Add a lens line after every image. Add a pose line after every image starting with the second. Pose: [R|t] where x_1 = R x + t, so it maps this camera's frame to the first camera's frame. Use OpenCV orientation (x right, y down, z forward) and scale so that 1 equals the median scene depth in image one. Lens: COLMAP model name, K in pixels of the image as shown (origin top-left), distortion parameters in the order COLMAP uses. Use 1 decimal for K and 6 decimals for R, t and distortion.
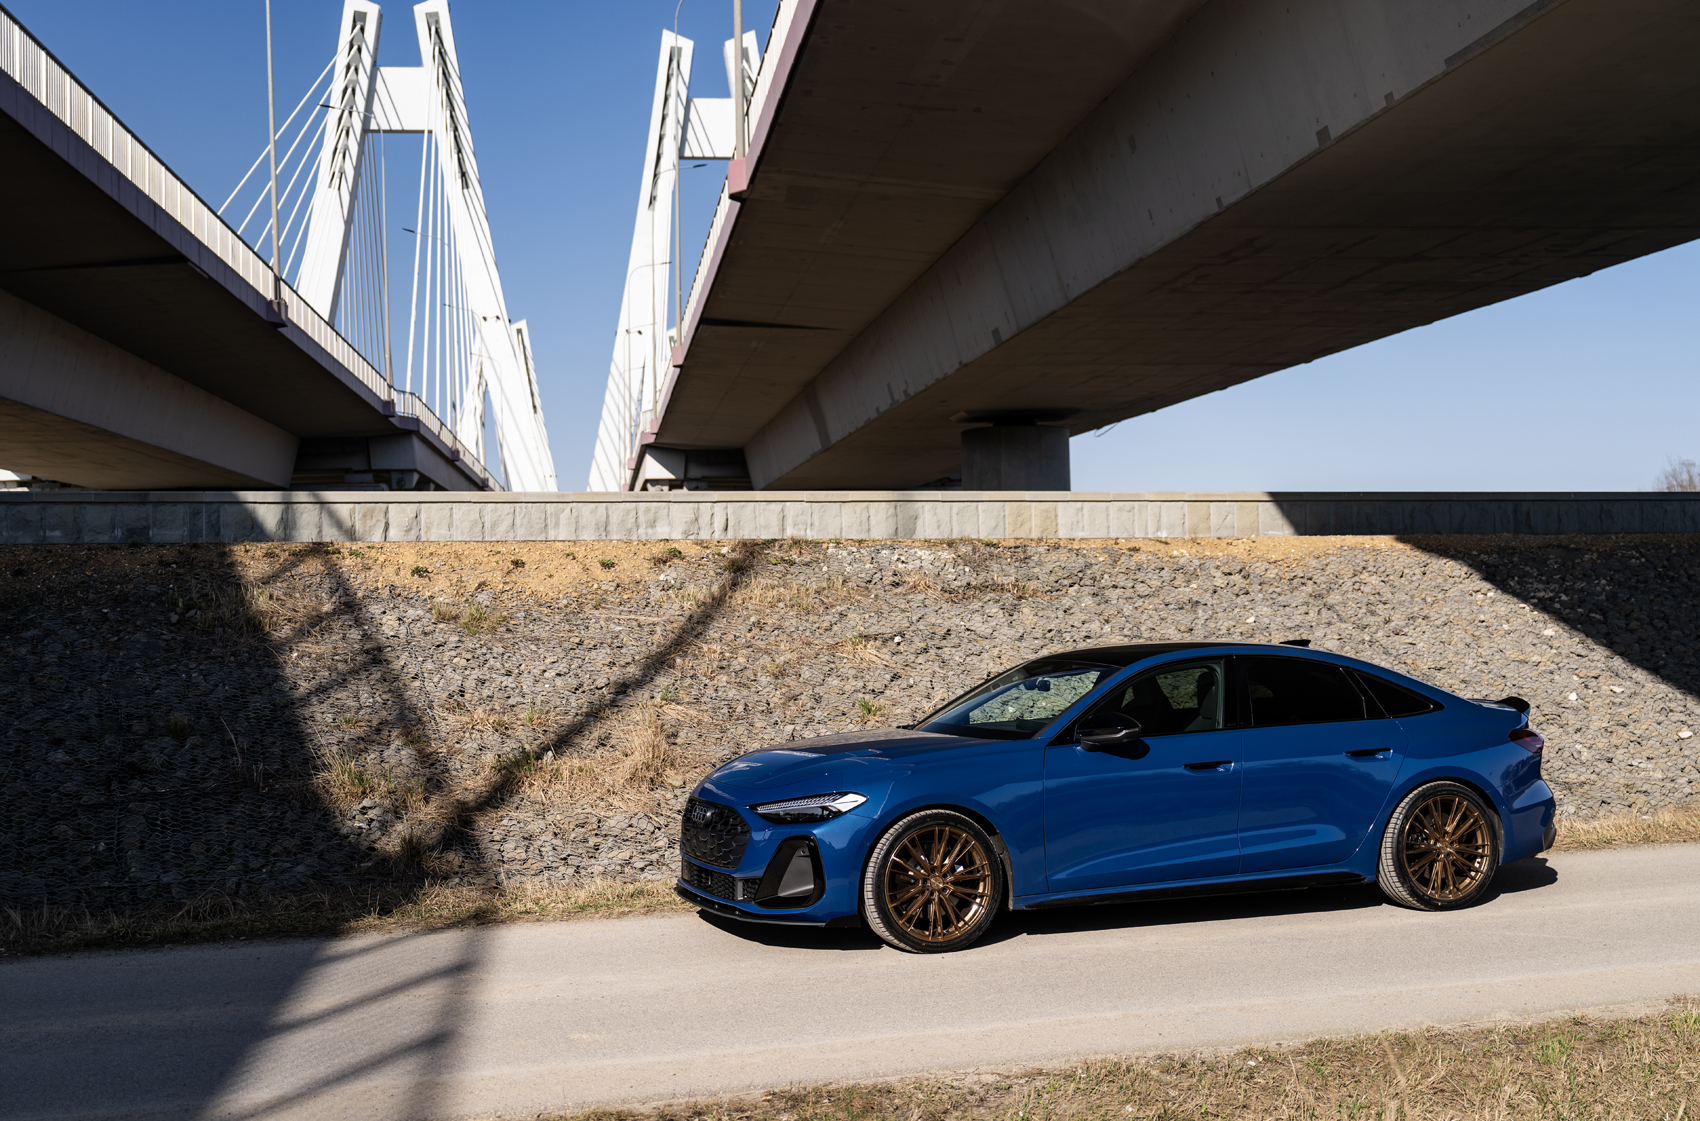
lens RADIAL K [[2029.6, 0, 850.0], [0, 2029.6, 560.5], [0, 0, 1]] dist [0.000127, 0.001289]
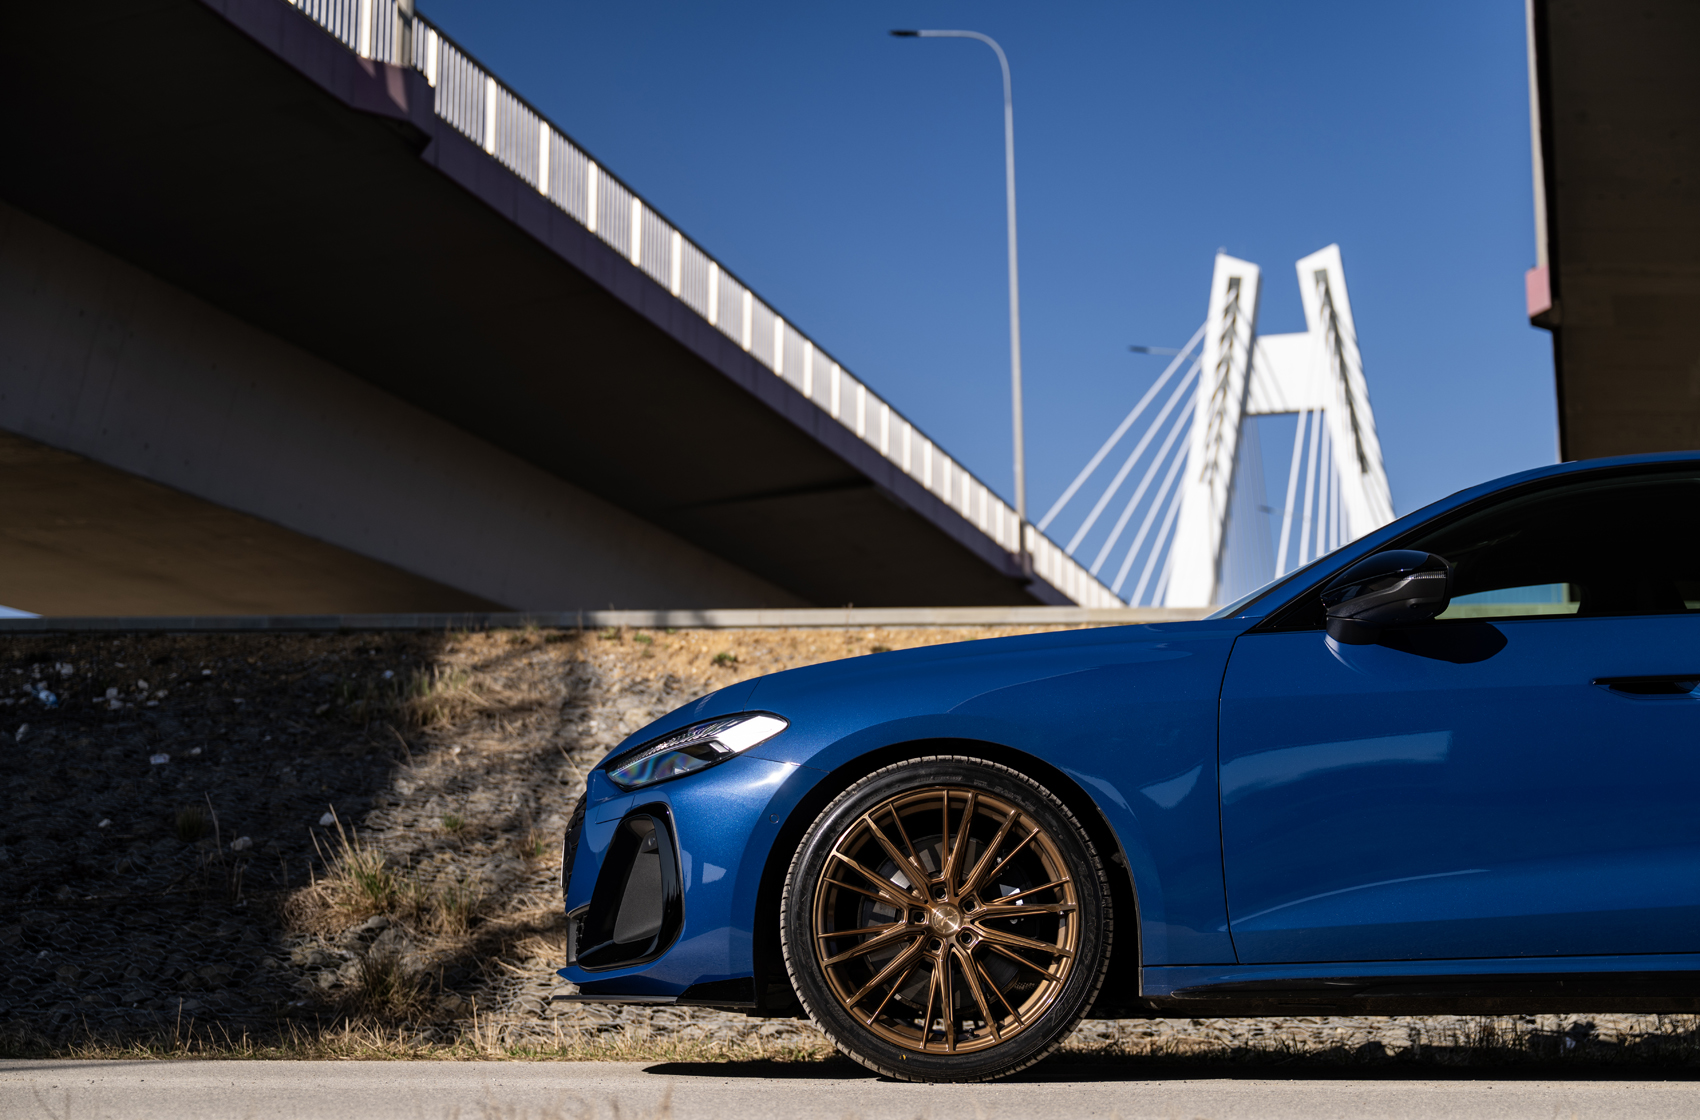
lens RADIAL K [[2486.8, 0, 870.4], [0, 2486.8, 563.8], [0, 0, 1]] dist [0.007479, -0.004208]
pose [[0.920603, -0.052080, -0.387011, 0.123708], [-0.009353, 0.987842, -0.155180, 0.086317], [0.390387, 0.146479, 0.908923, 0.257718]]
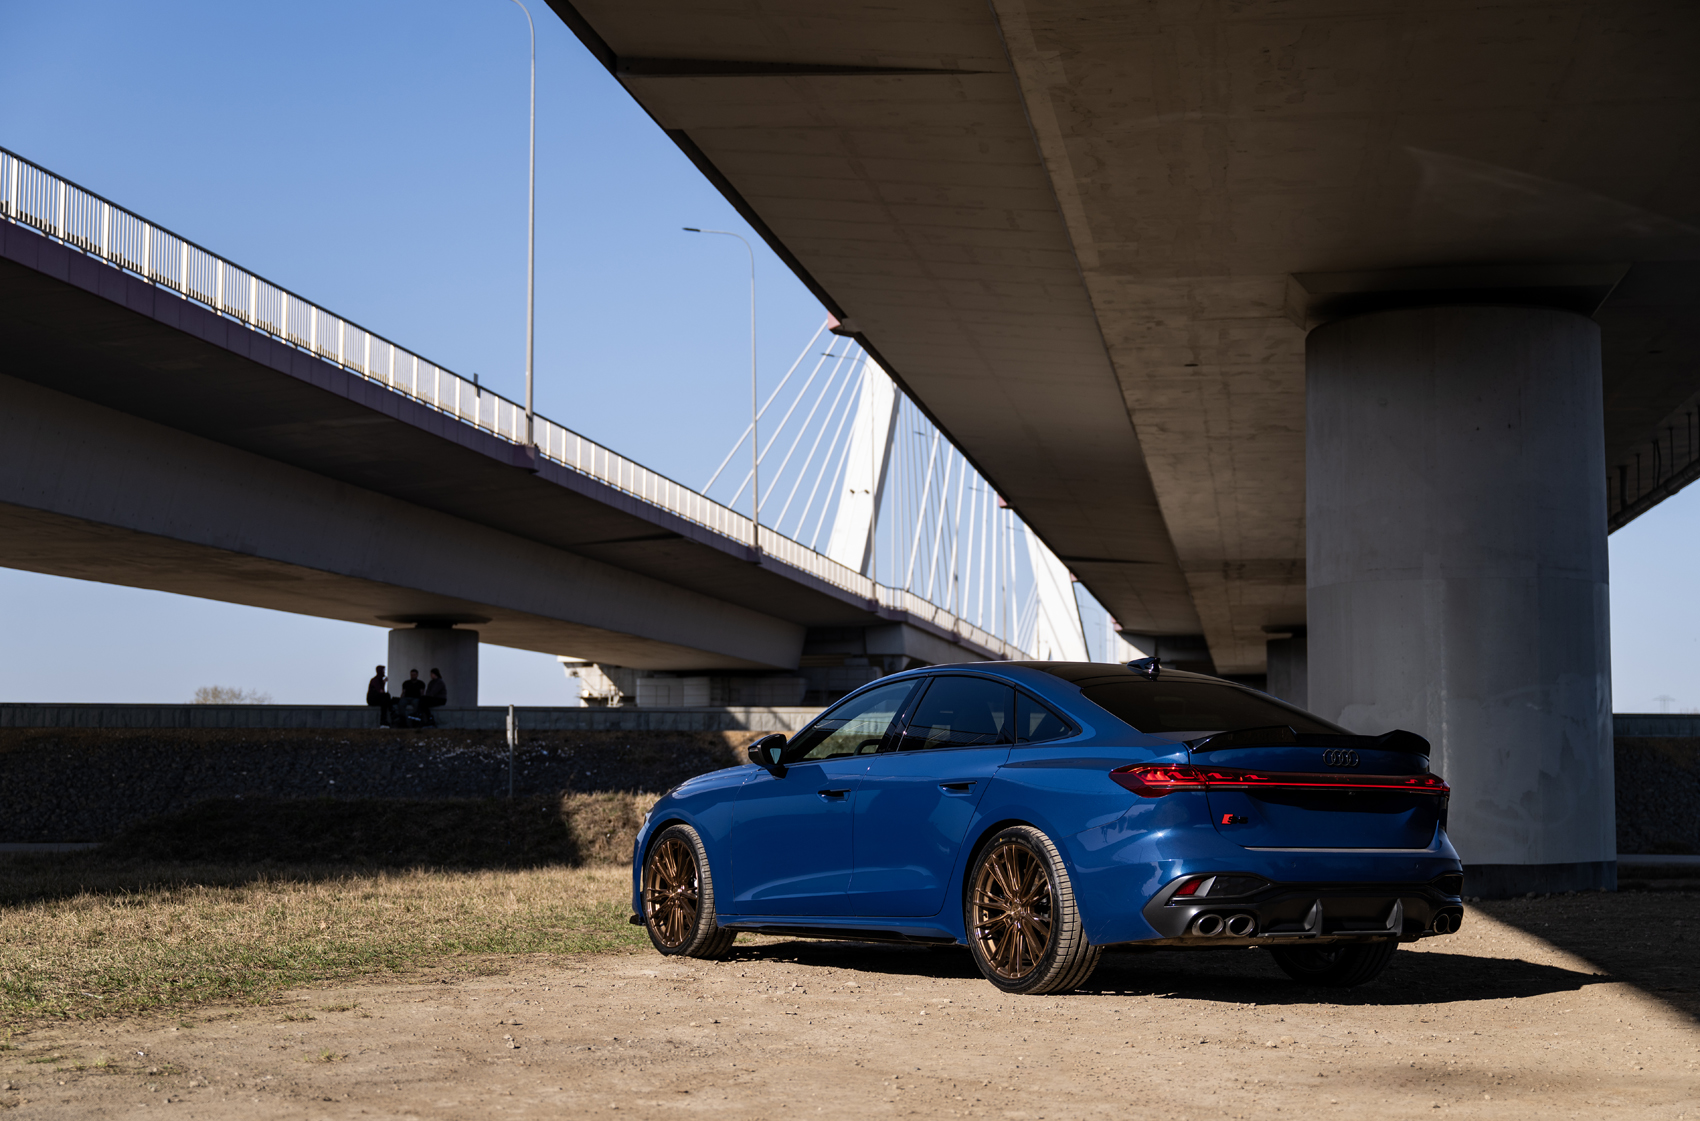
lens RADIAL K [[2427.0, 0, 850.0], [0, 2427.0, 560.5], [0, 0, 1]] dist [0.006555, 0.001170]
pose [[0.960269, -0.002401, -0.279064, 0.717014], [-0.017492, 0.997479, -0.068772, -0.014685], [0.278526, 0.070921, 0.957807, -1.683000]]
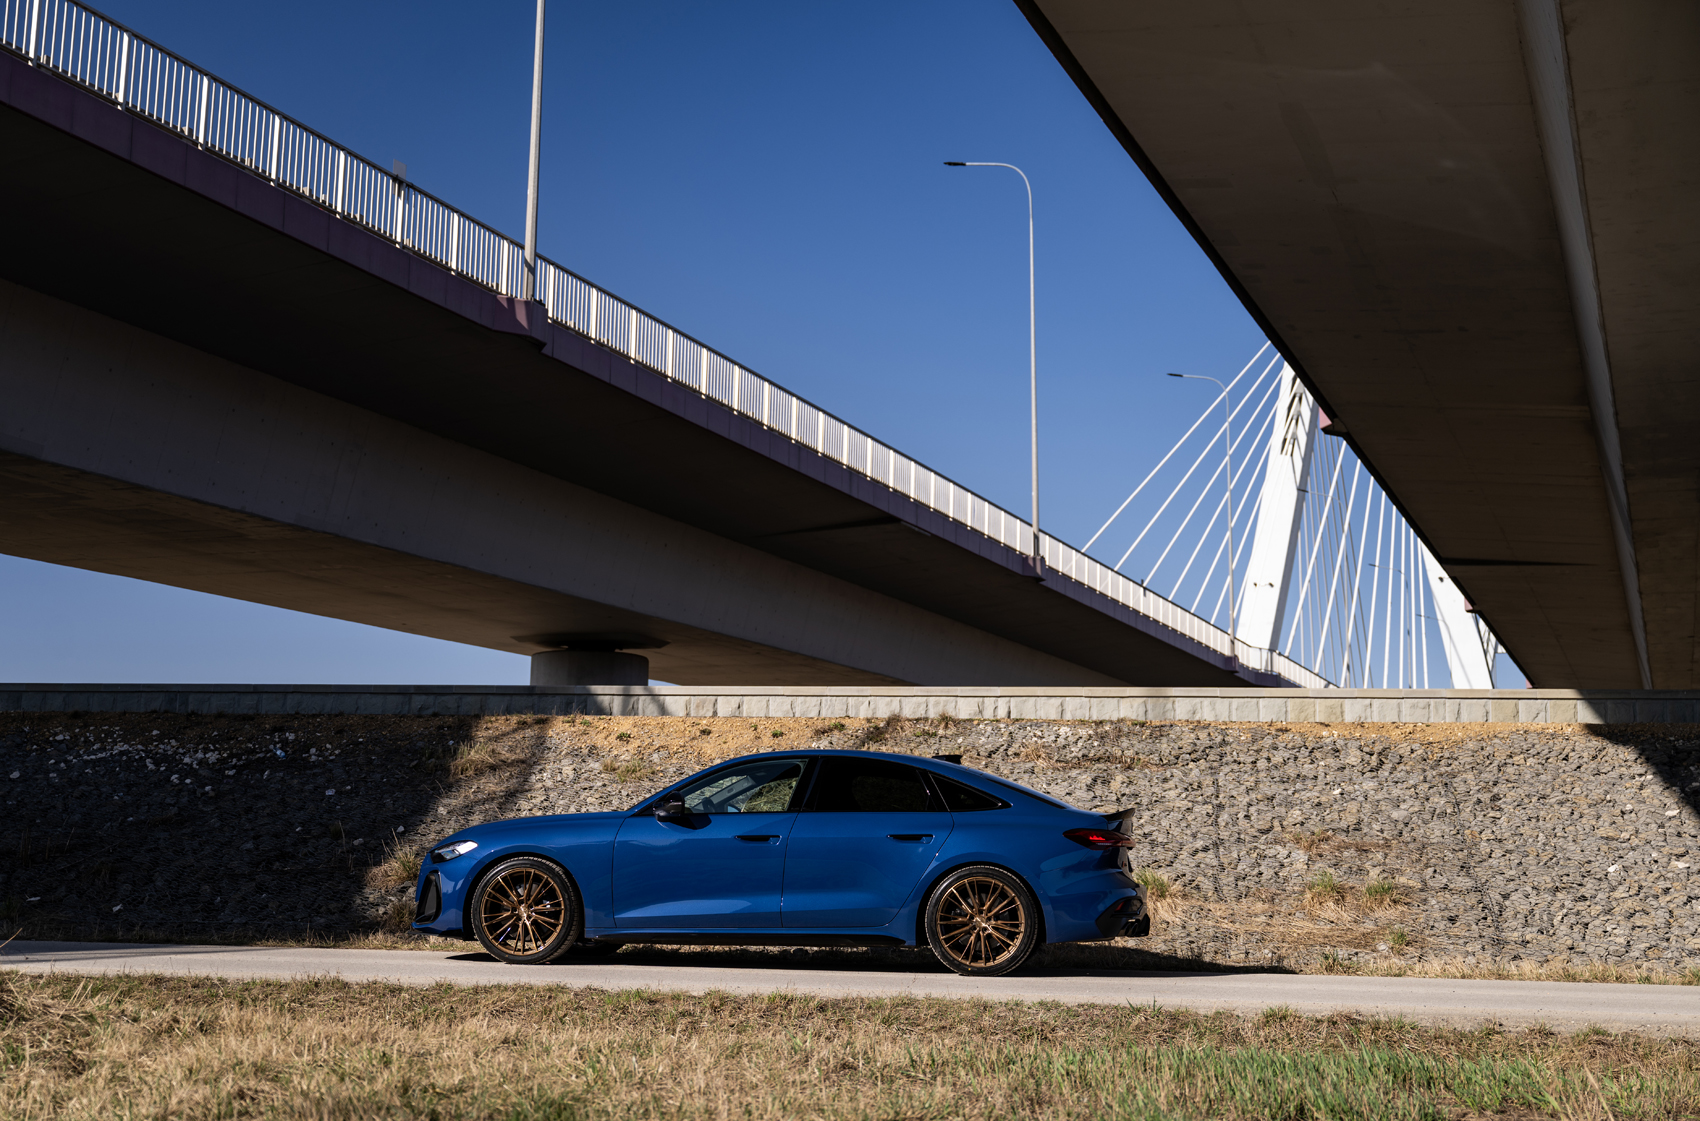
lens RADIAL K [[2124.7, 0, 850.0], [0, 2124.7, 560.5], [0, 0, 1]] dist [-0.003432, 0.023845]
pose [[0.882353, -0.037192, -0.469116, 0.465862], [-0.025055, 0.991745, -0.125752, 0.051911], [0.469921, 0.122711, 0.874137, -0.078544]]
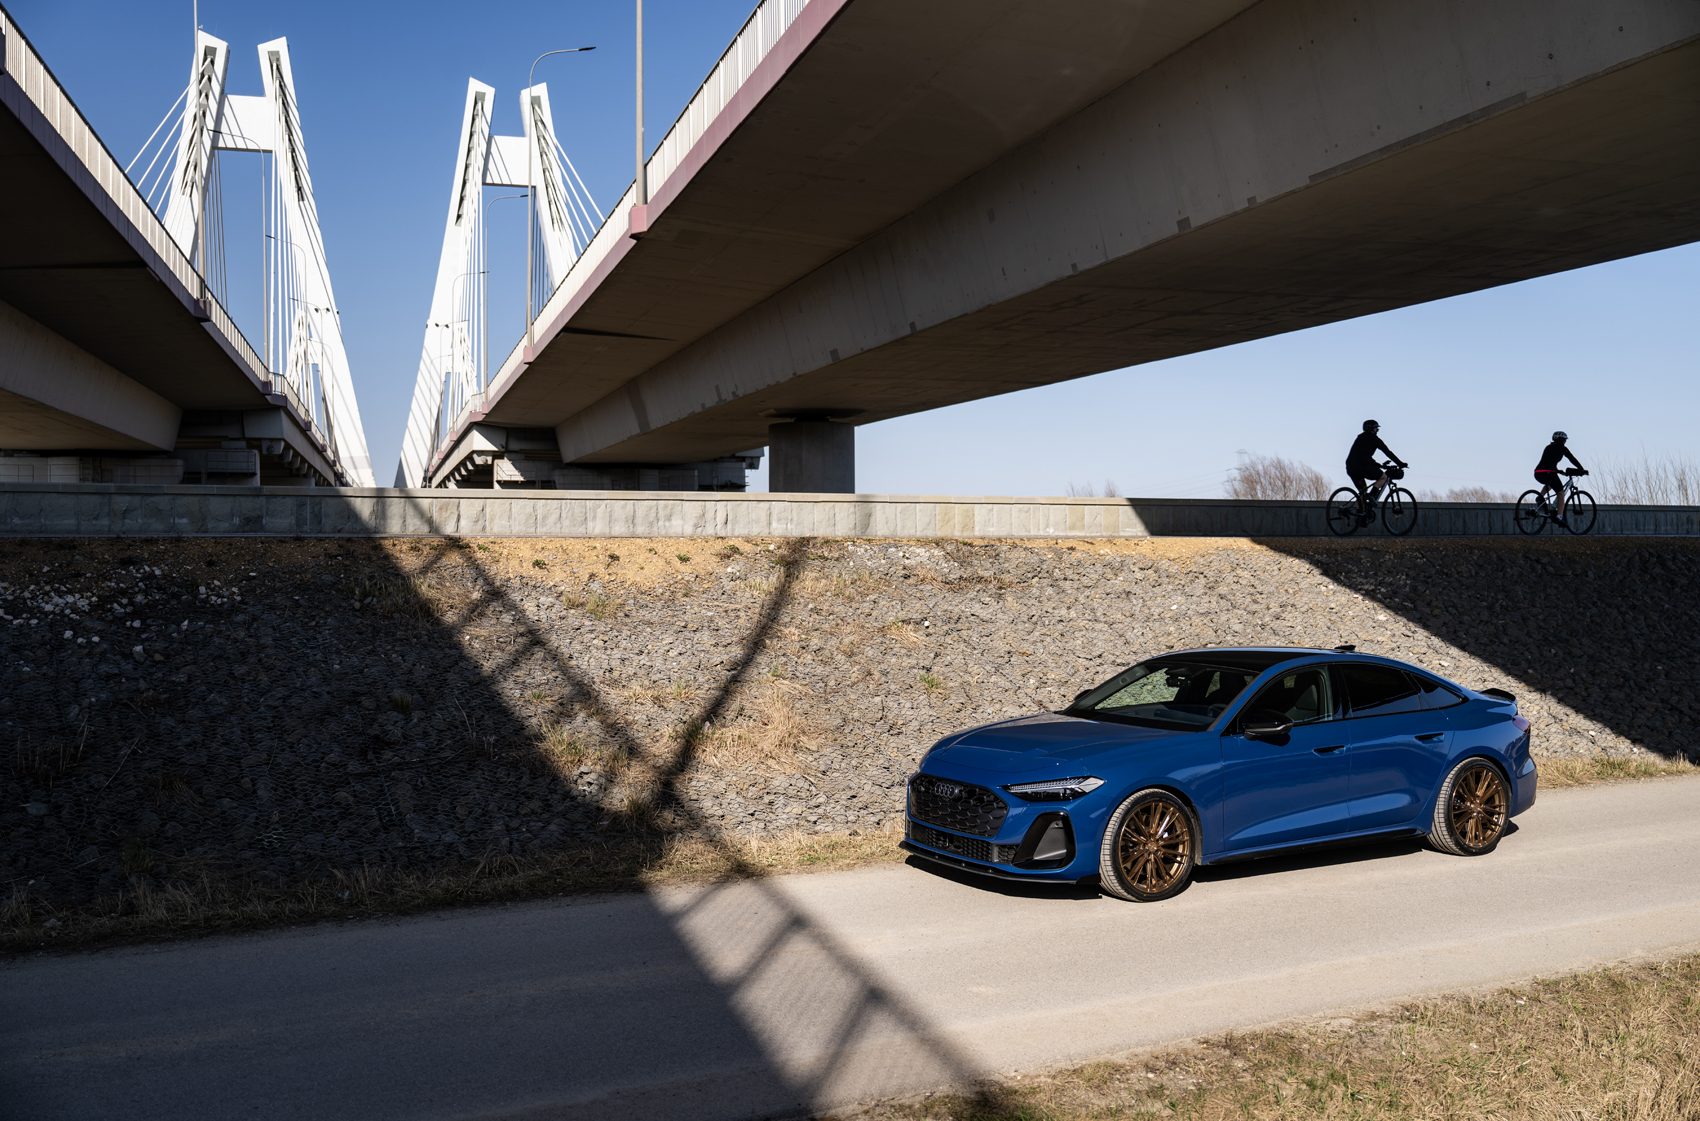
lens RADIAL K [[1611.3, 0, 850.0], [0, 1611.3, 560.5], [0, 0, 1]] dist [-0.000825, -0.003242]
pose [[0.987577, 0.014257, 0.156488, -0.158216], [-0.018680, 0.999466, 0.026827, -0.022856], [-0.156022, -0.029417, 0.987315, 0.019464]]
